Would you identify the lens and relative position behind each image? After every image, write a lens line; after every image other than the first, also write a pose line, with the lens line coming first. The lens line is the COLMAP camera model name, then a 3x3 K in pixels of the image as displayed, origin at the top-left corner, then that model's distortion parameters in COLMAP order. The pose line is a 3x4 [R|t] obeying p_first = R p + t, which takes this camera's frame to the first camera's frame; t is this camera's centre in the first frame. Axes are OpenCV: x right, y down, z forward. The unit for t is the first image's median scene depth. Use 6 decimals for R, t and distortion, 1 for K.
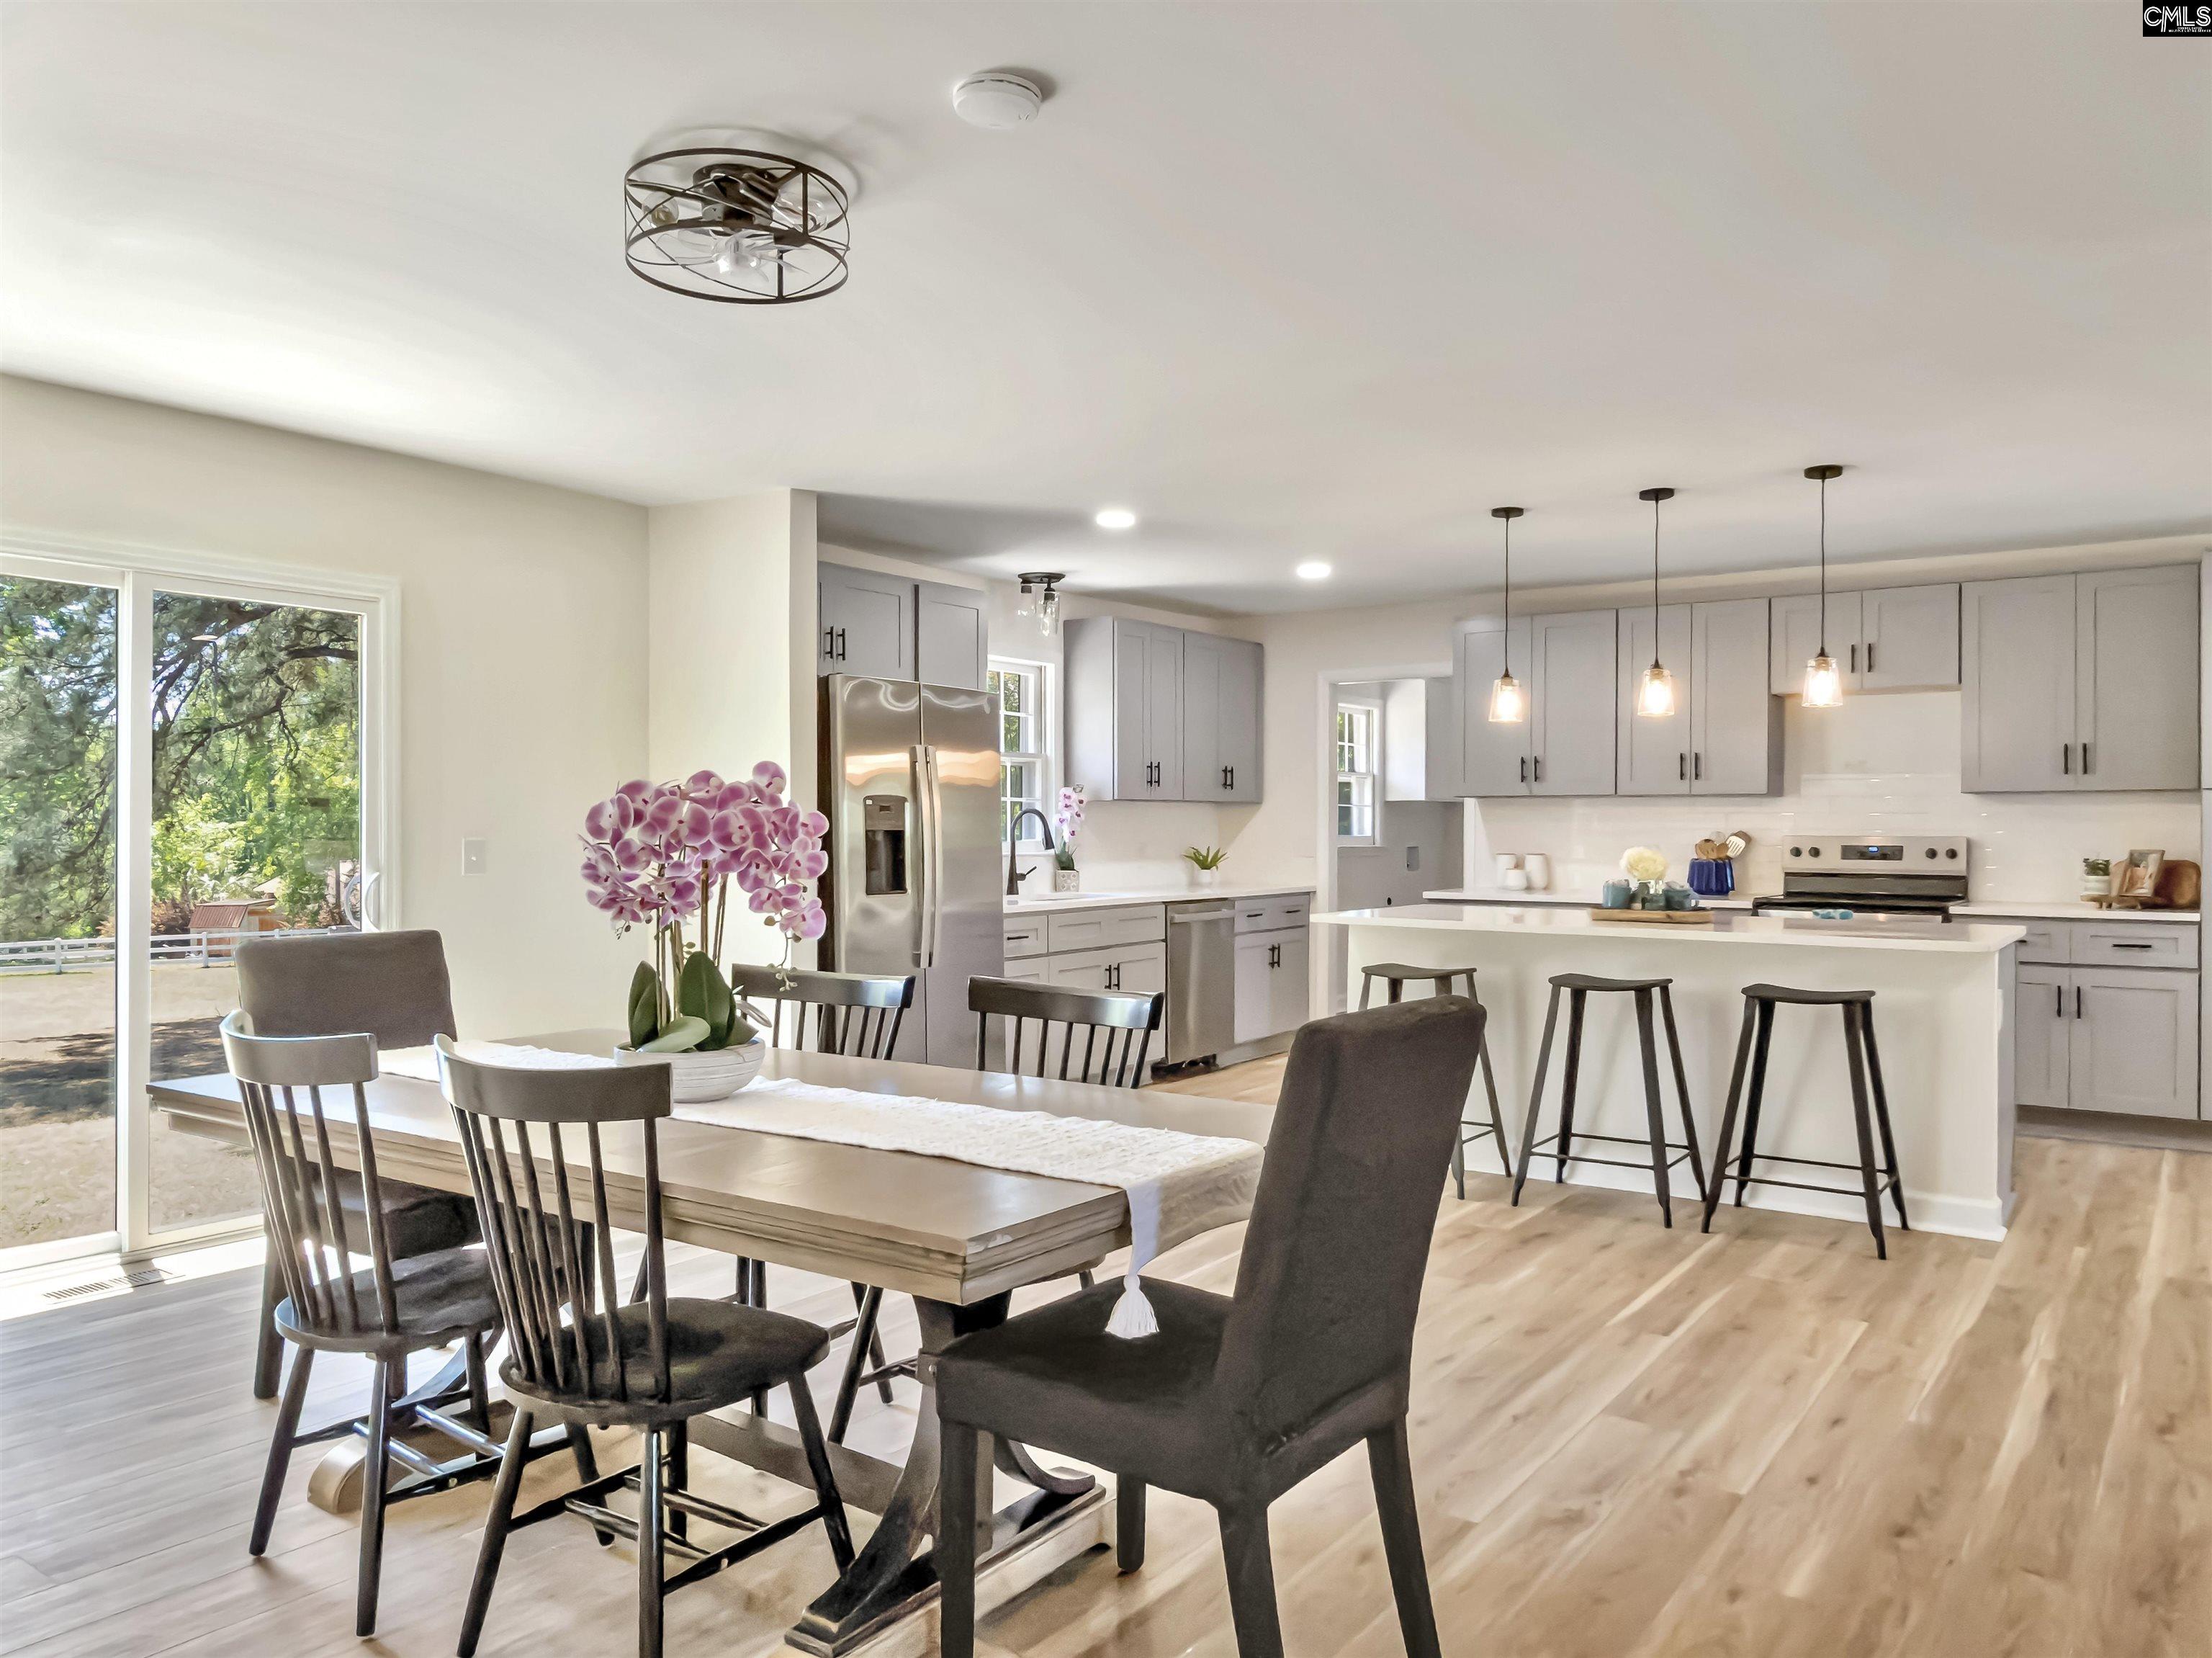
lens RADIAL K [[1604.5, 0, 1106.8], [0, 1604.5, 833.8], [0, 0, 1]] dist [-0.006061, 0.004550]
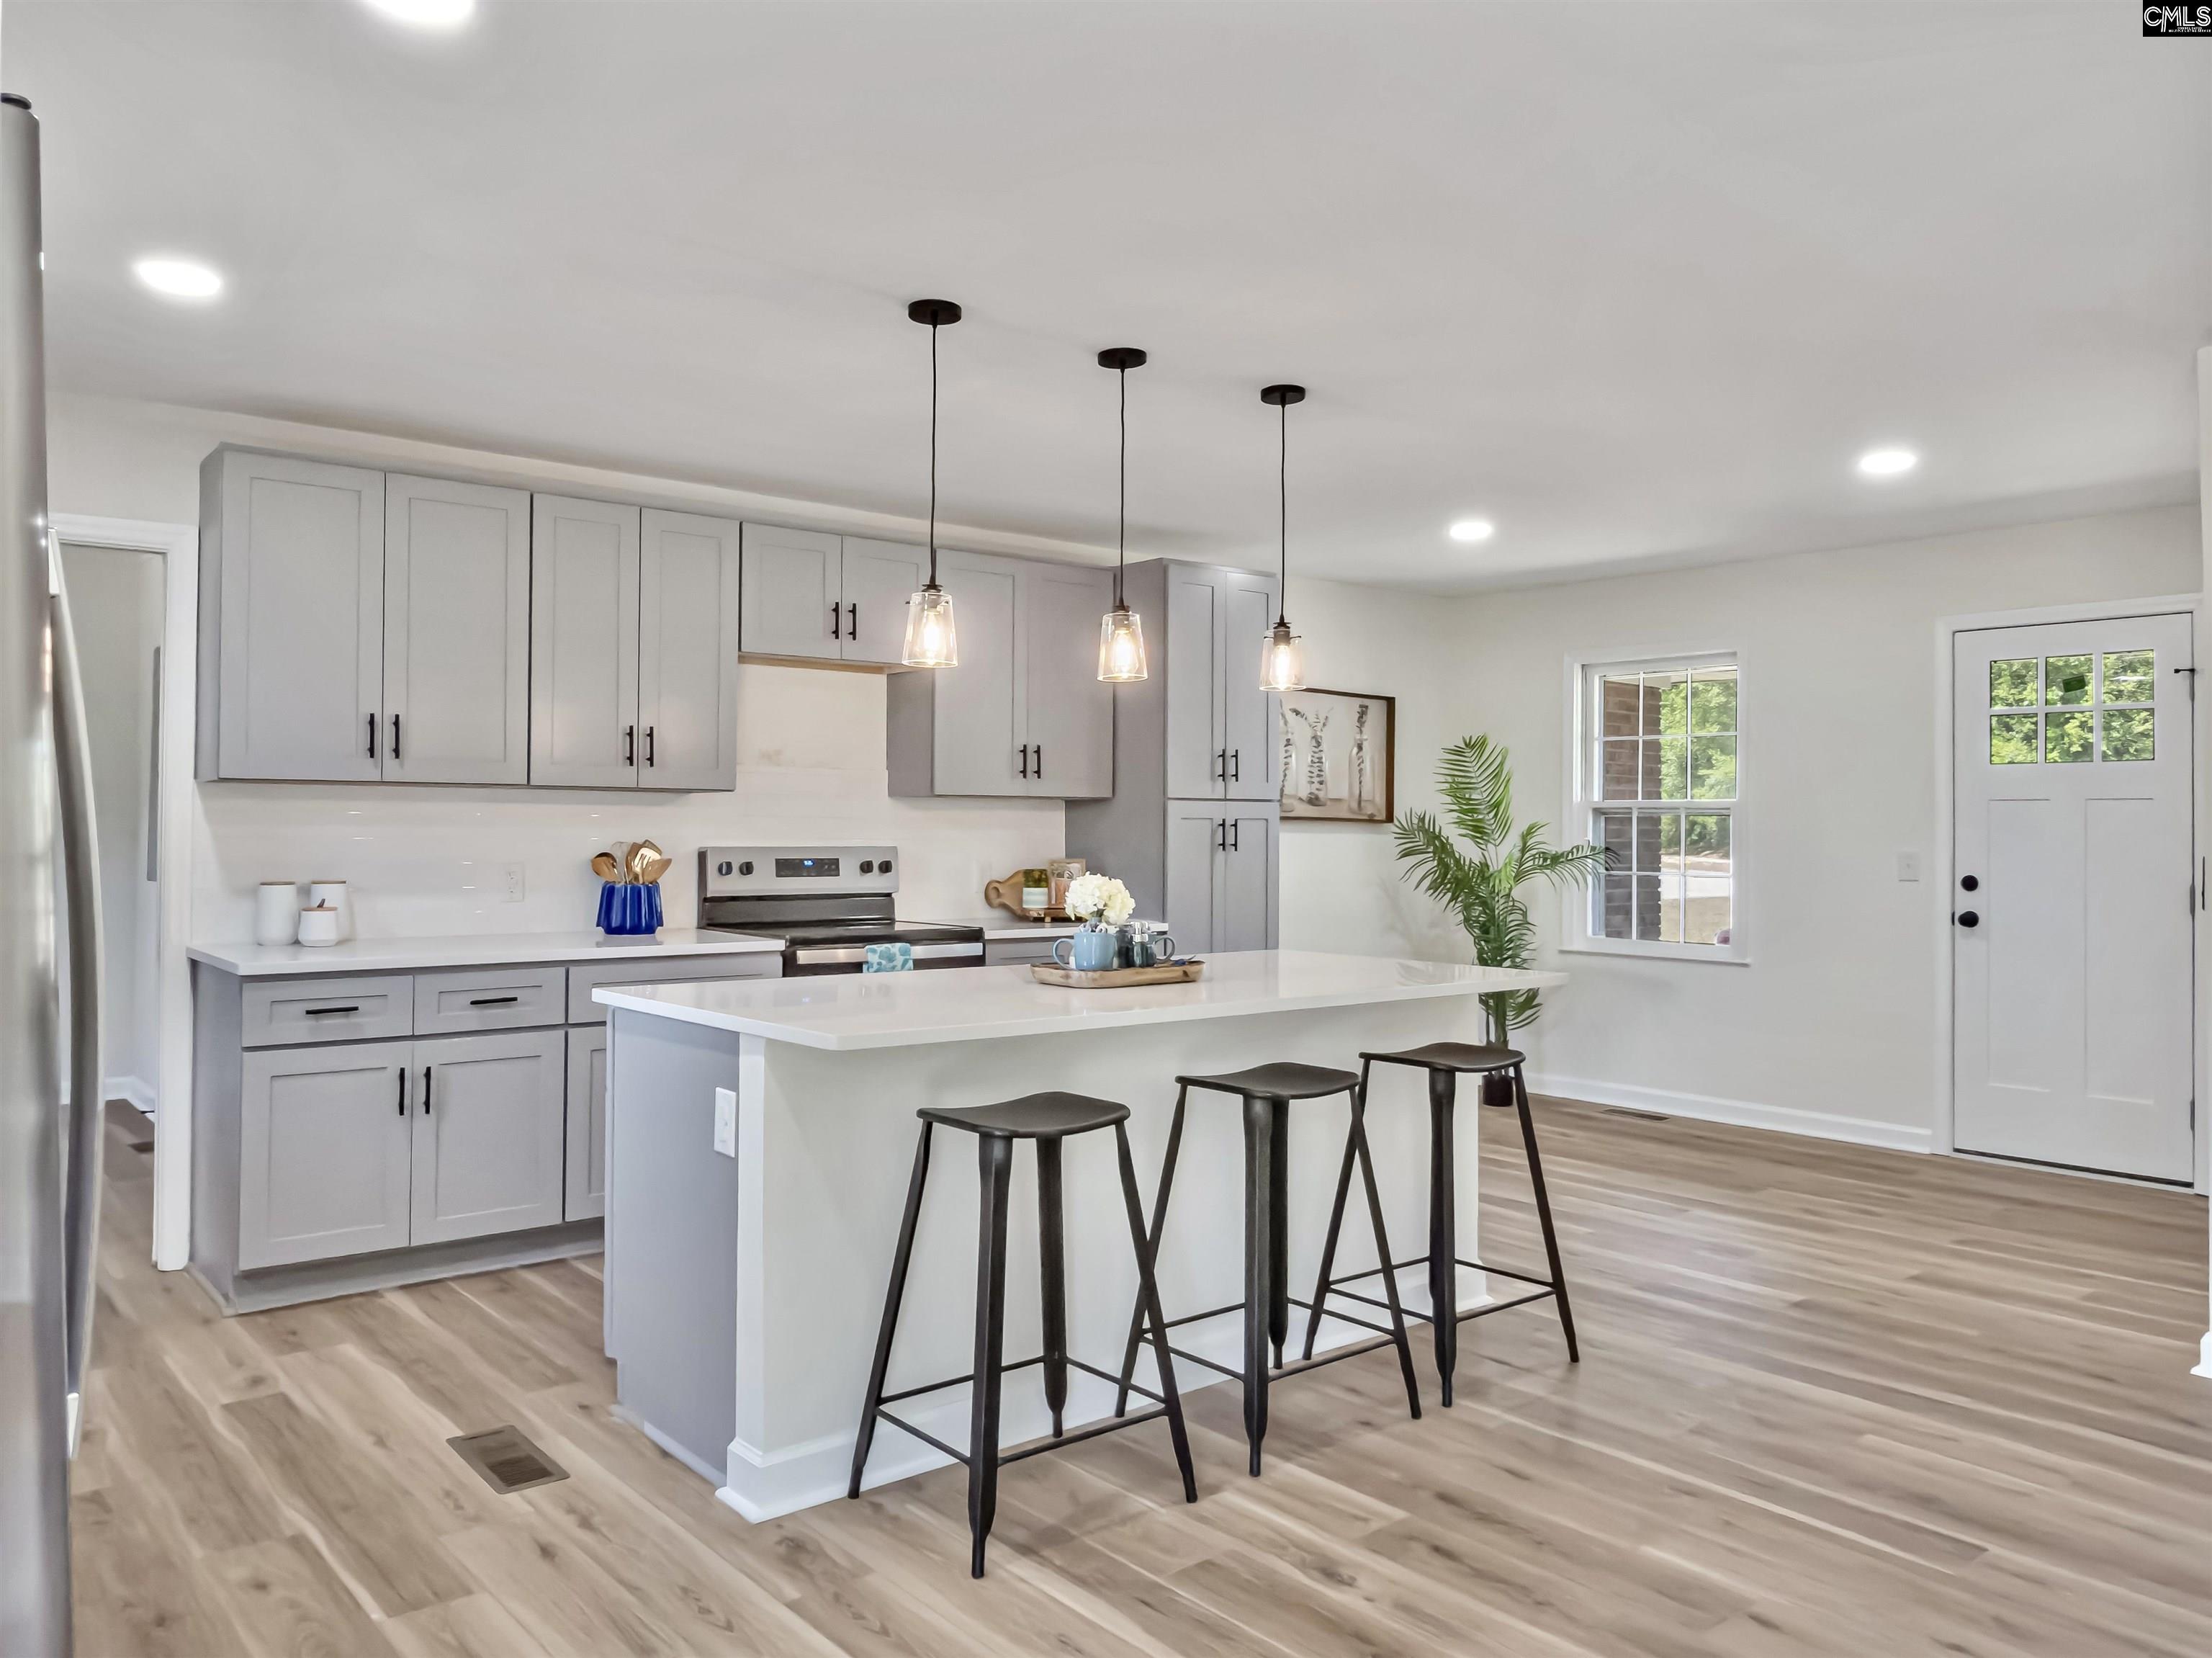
lens RADIAL K [[1604.5, 0, 1117.3], [0, 1604.5, 811.4], [0, 0, 1]] dist [-0.006061, 0.004550]
pose [[0.244354, 0.008510, 0.969649, -0.319628], [-0.003233, 0.999963, -0.007961, -0.012797], [-0.969681, -0.001190, 0.244372, 0.833542]]
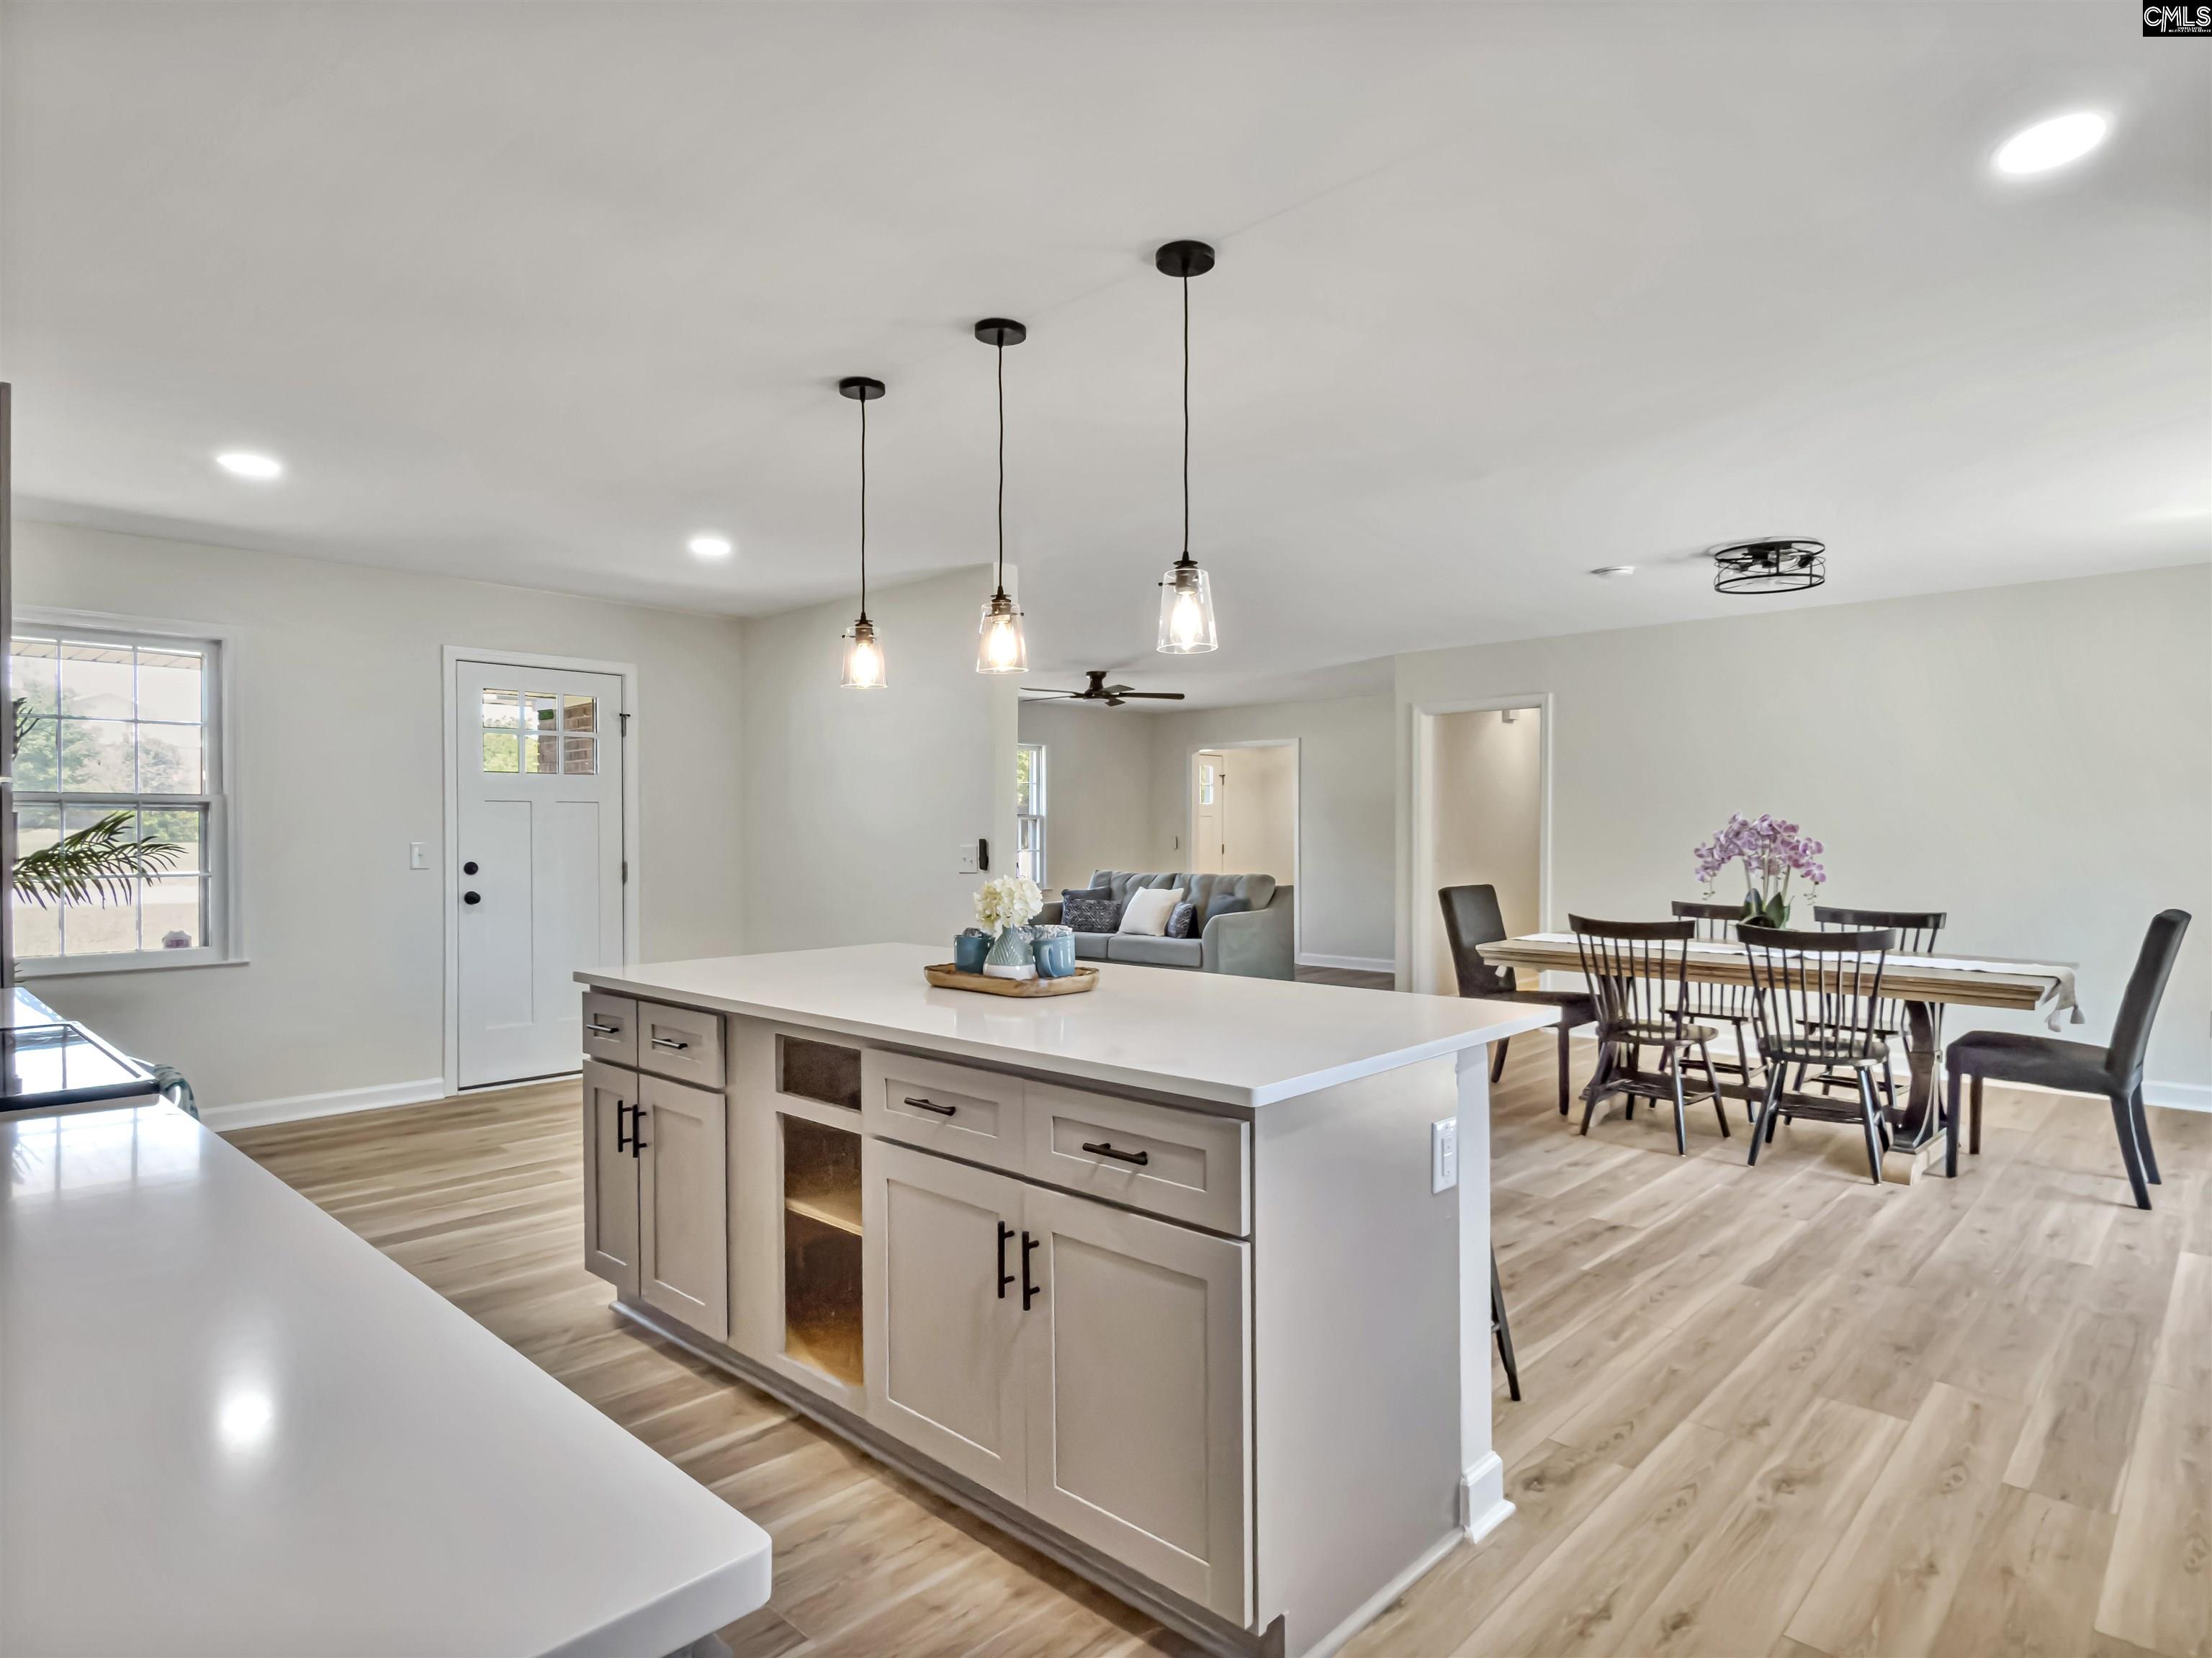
lens RADIAL K [[1234.4, 0, 1086.8], [0, 1234.4, 842.2], [0, 0, 1]] dist [0.005811, -0.001979]
pose [[-0.989511, -0.003705, 0.144411, 0.245103], [-0.001382, 0.999868, 0.016188, -0.013661], [-0.144452, 0.015819, -0.989385, 1.504380]]
